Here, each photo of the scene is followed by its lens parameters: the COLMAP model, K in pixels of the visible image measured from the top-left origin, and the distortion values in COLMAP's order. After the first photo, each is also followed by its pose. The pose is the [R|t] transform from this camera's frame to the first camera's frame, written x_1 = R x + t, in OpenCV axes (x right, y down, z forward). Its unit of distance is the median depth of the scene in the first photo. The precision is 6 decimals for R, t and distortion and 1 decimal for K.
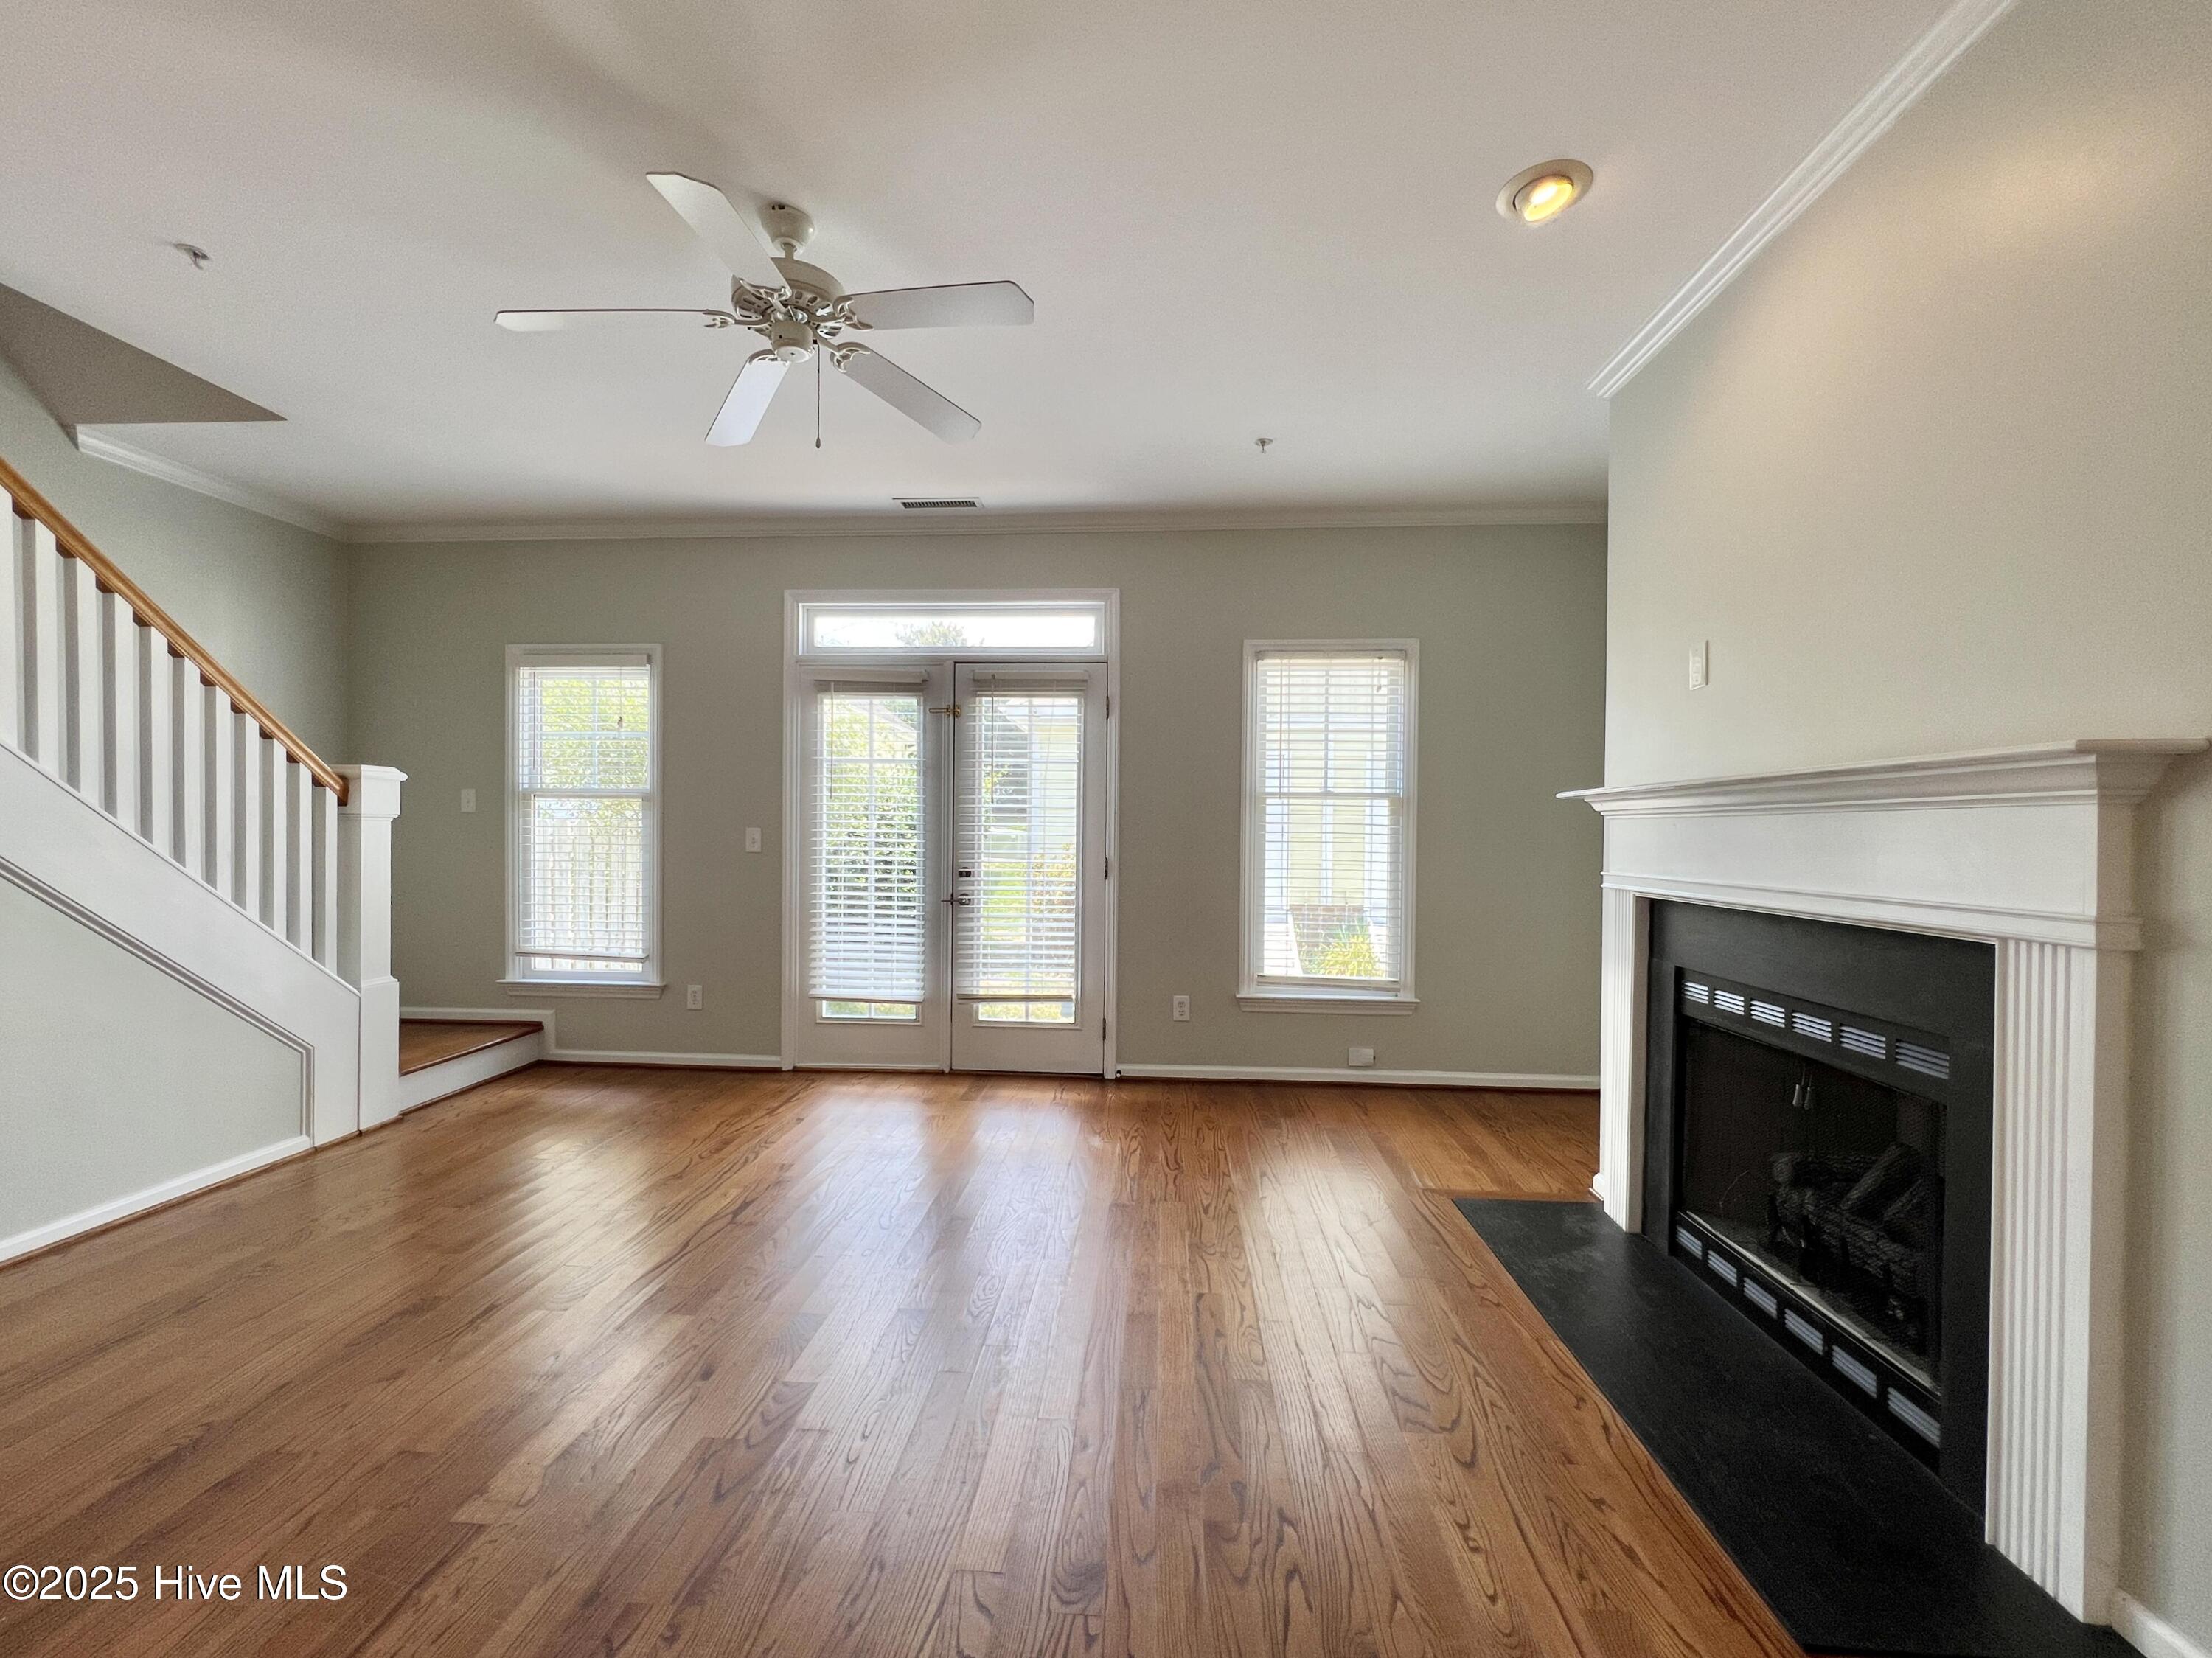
lens RADIAL K [[908.1, 0, 1106.9], [0, 908.1, 836.9], [0, 0, 1]] dist [-0.004396, 0.000310]
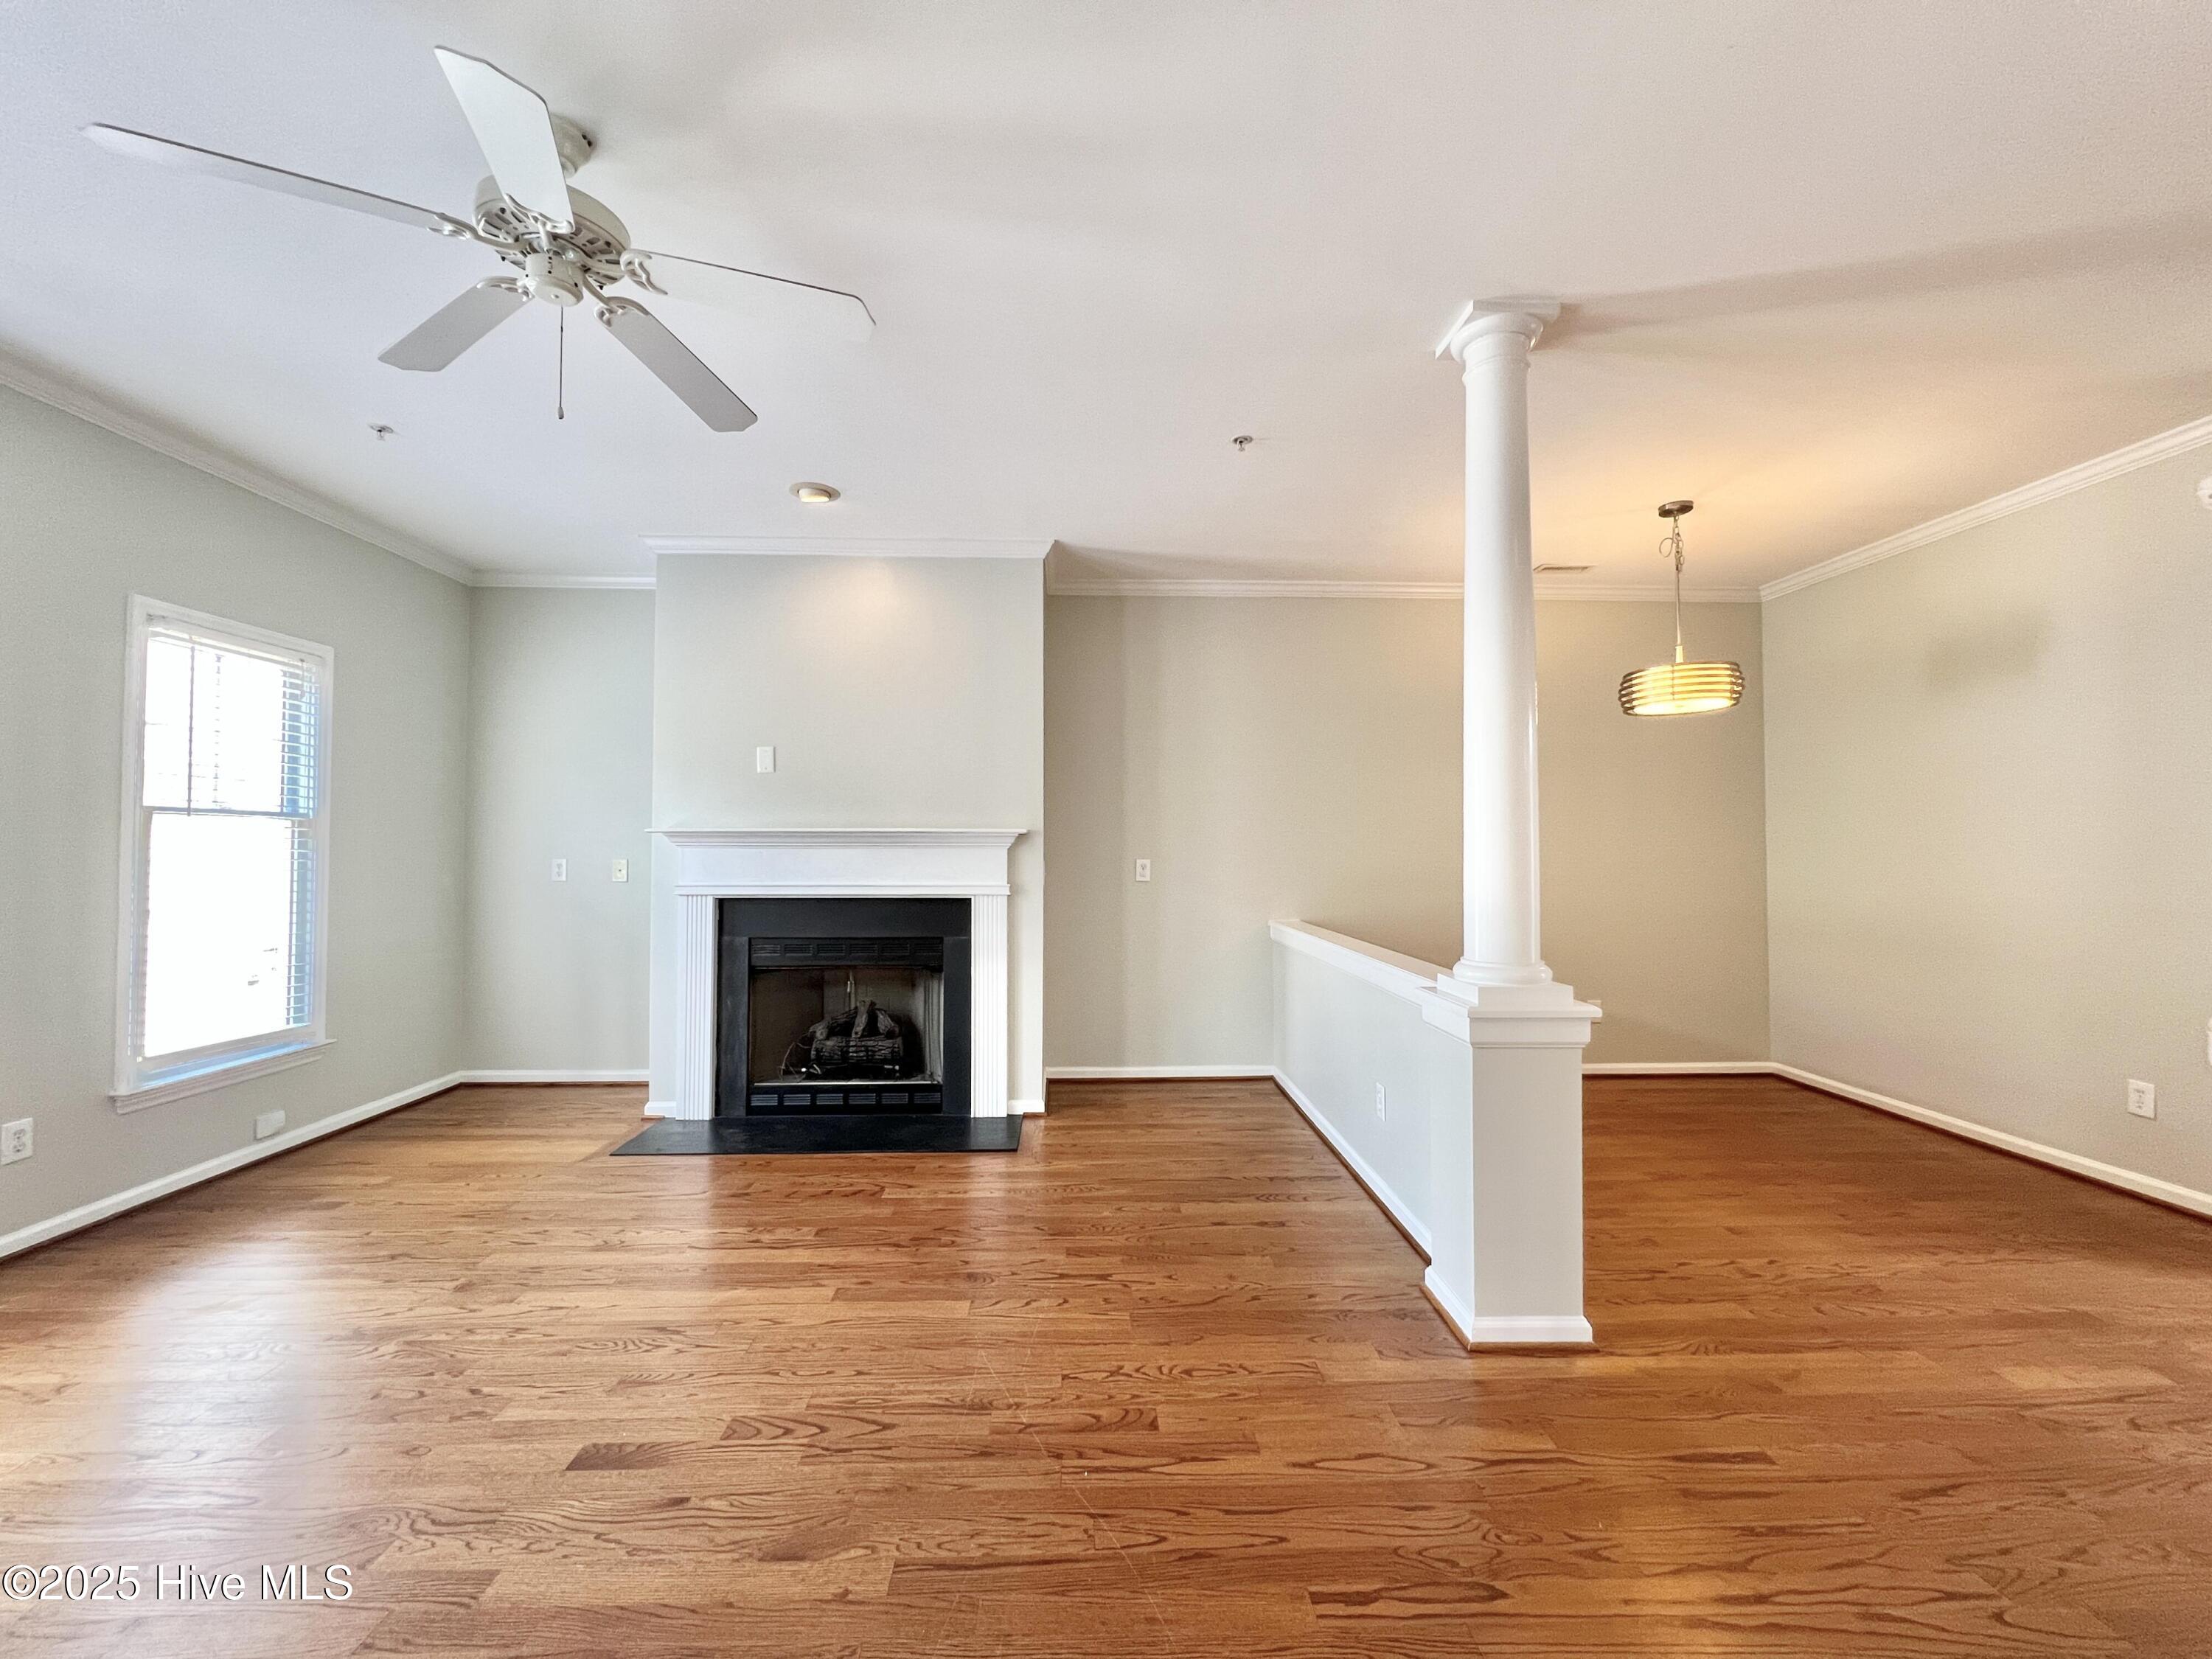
lens RADIAL K [[908.1, 0, 1100.2], [0, 908.1, 820.6], [0, 0, 1]] dist [-0.004396, 0.000310]
pose [[-0.084977, 0.021835, 0.996144, -1.109457], [0.006109, 0.999752, -0.021393, -0.030530], [-0.996364, 0.004268, -0.085090, 0.528983]]
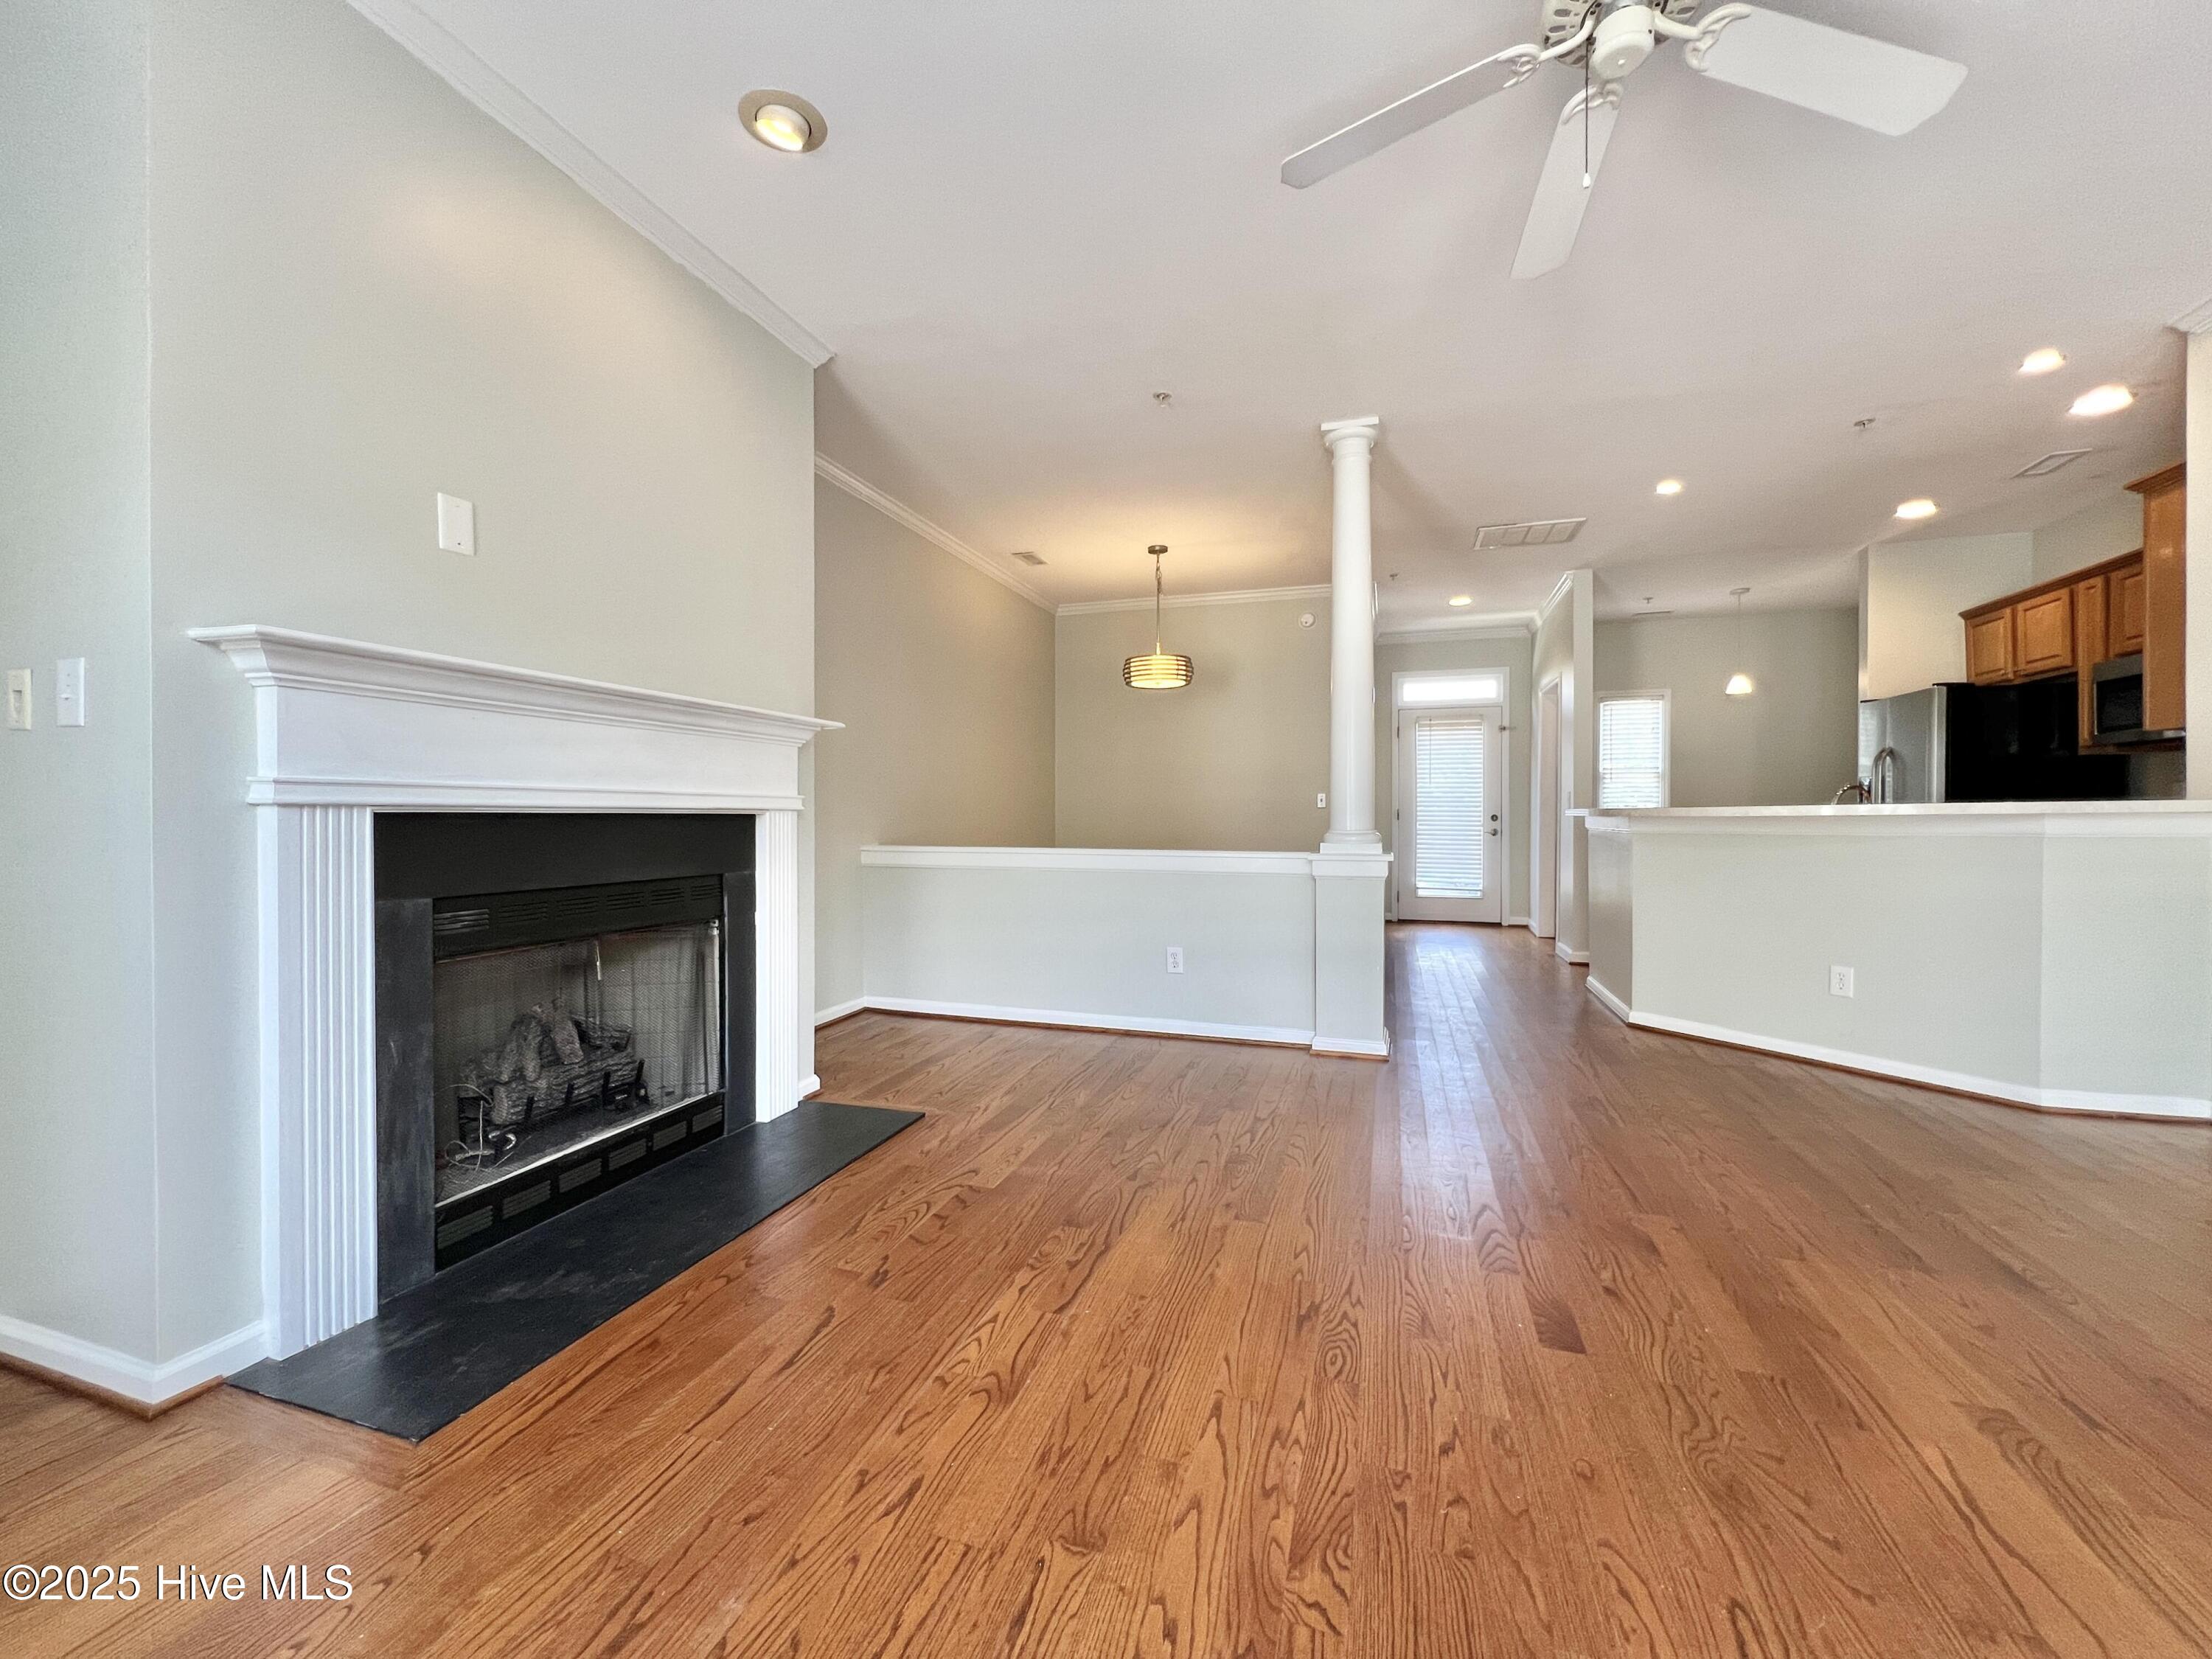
lens RADIAL K [[908.1, 0, 1106.9], [0, 908.1, 826.9], [0, 0, 1]] dist [-0.004396, 0.000310]
pose [[-0.971209, -0.012652, 0.237894, -0.115053], [-0.007794, 0.999742, 0.021348, 0.063473], [-0.238103, 0.018879, -0.971056, 1.675904]]
